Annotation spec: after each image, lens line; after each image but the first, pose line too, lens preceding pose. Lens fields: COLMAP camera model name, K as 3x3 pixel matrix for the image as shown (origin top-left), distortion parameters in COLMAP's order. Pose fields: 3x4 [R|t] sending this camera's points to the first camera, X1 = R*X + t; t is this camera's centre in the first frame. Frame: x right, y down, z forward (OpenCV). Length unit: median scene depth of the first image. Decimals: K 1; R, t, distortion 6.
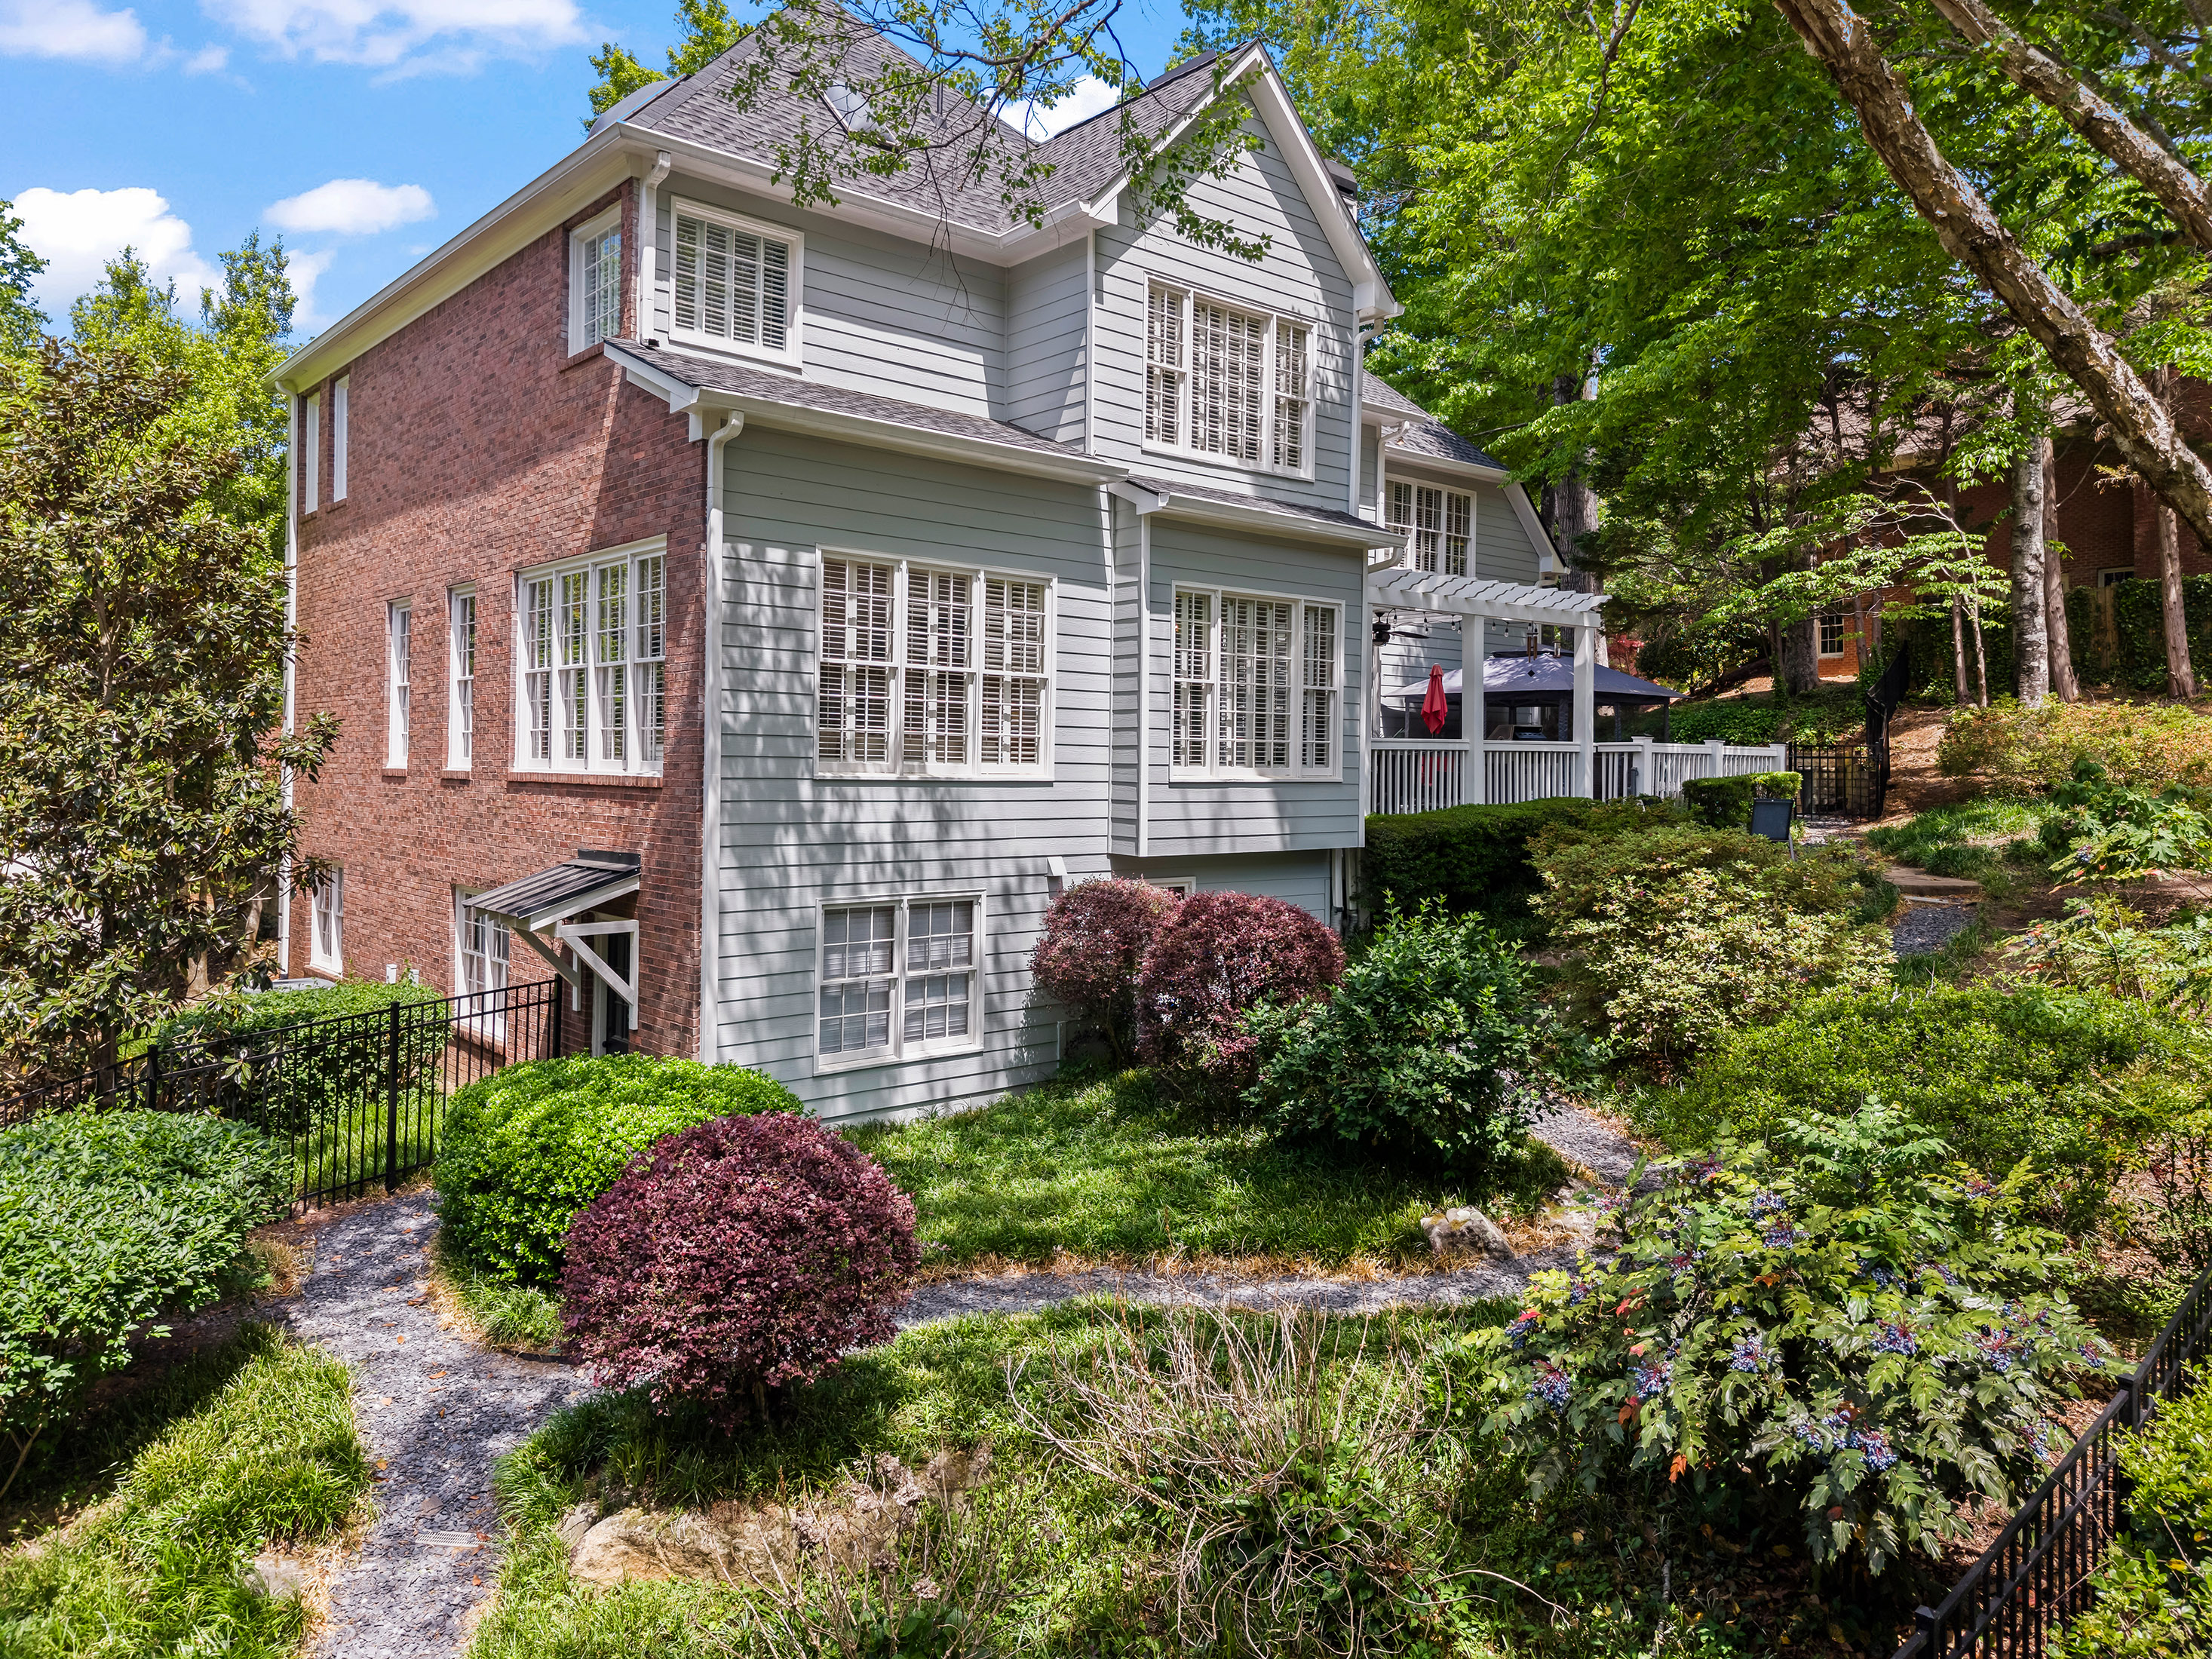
lens RADIAL K [[1547.3, 0, 1099.6], [0, 1547.3, 811.5], [0, 0, 1]] dist [0.023741, -0.005322]
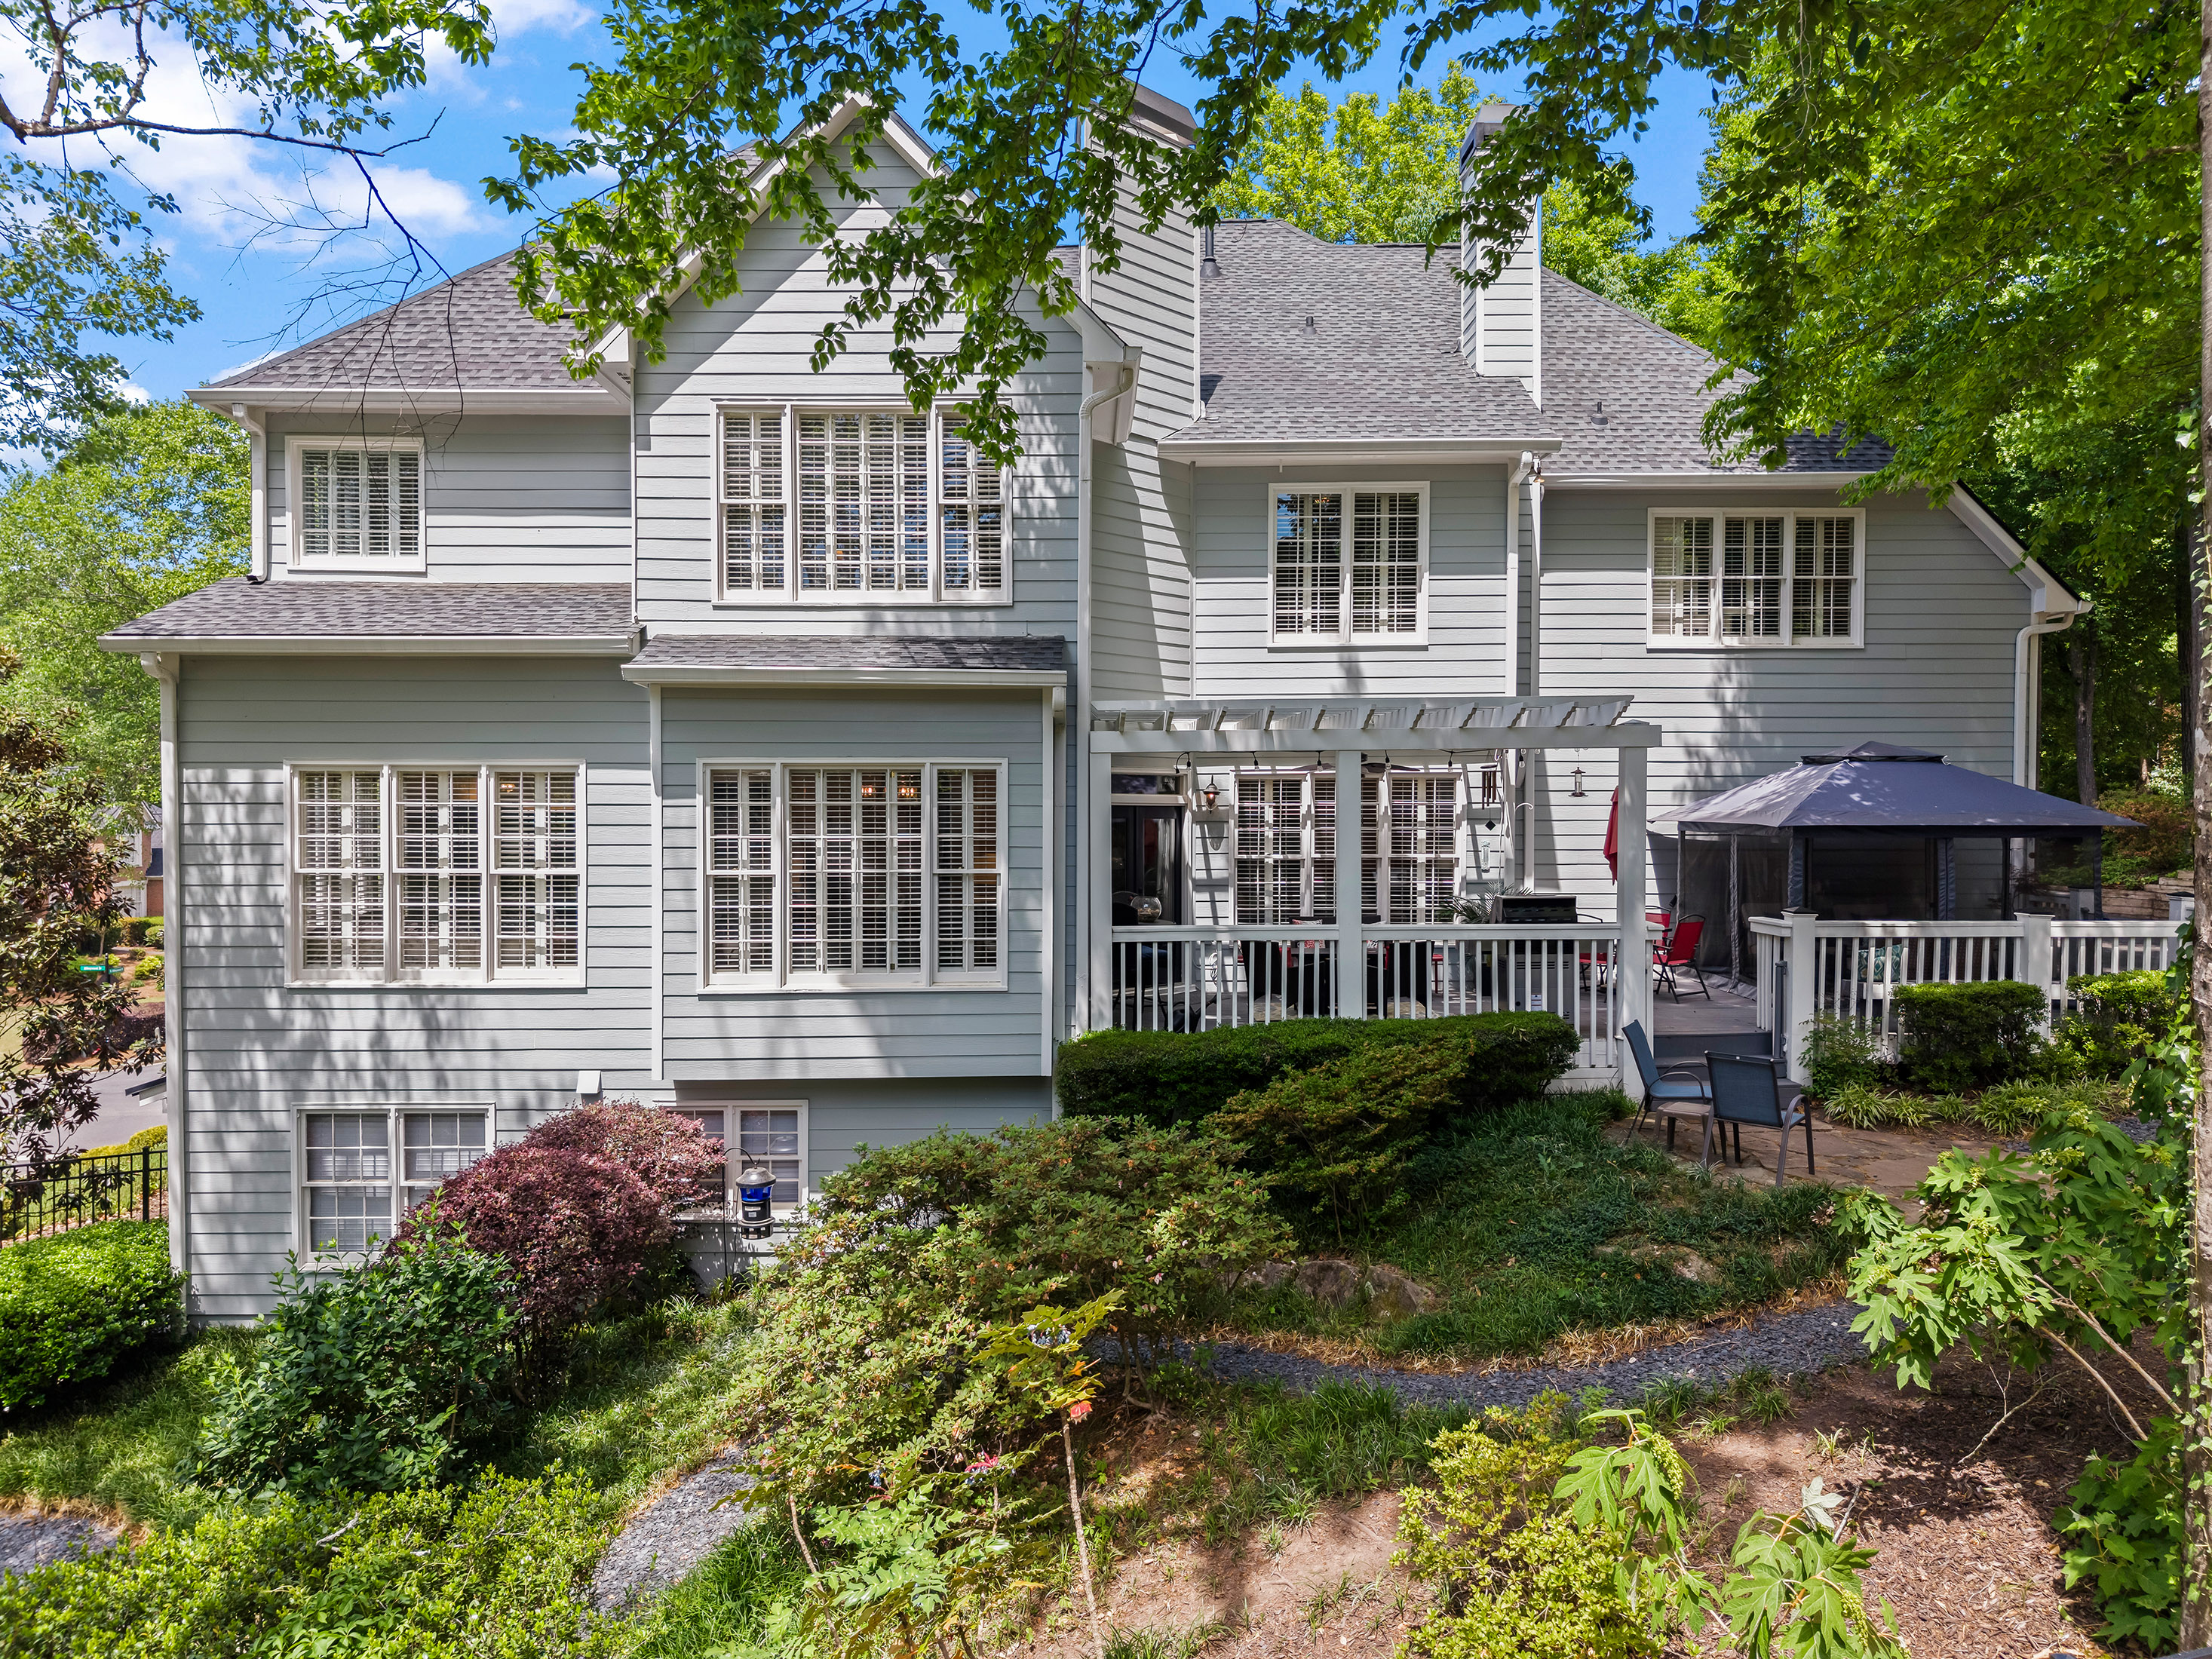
lens RADIAL K [[1547.3, 0, 1106.3], [0, 1547.3, 844.0], [0, 0, 1]] dist [0.023741, -0.005322]
pose [[0.743270, 0.004870, -0.668974, 0.855276], [-0.005802, 0.999983, 0.000832, -0.112603], [0.668967, 0.003263, 0.743285, 0.555656]]
